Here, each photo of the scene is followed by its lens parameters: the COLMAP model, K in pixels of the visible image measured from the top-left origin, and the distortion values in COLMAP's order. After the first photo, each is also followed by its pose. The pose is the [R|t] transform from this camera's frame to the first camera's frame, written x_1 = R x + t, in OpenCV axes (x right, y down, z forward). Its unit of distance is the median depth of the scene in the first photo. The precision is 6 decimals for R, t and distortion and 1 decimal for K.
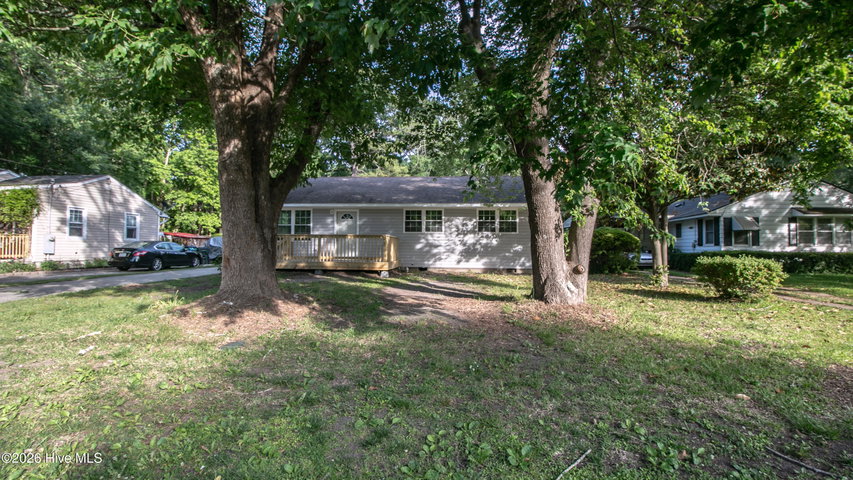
lens RADIAL K [[392.7, 0, 426.5], [0, 392.7, 240.0], [0, 0, 1]] dist [0.000739, 0.000033]
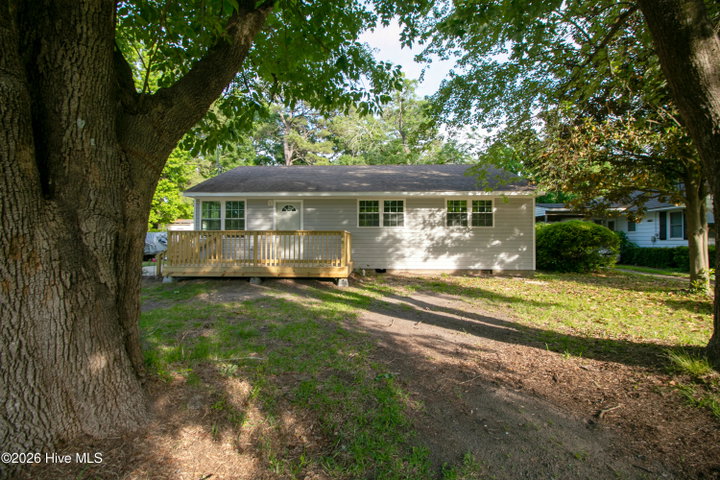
lens RADIAL K [[329.8, 0, 360.0], [0, 329.8, 240.0], [0, 0, 1]] dist [-0.010793, 0.000003]
pose [[0.999122, -0.007321, 0.041259, -0.082988], [0.006456, 0.999757, 0.021065, -0.006763], [-0.041403, -0.020780, 0.998926, 0.303753]]
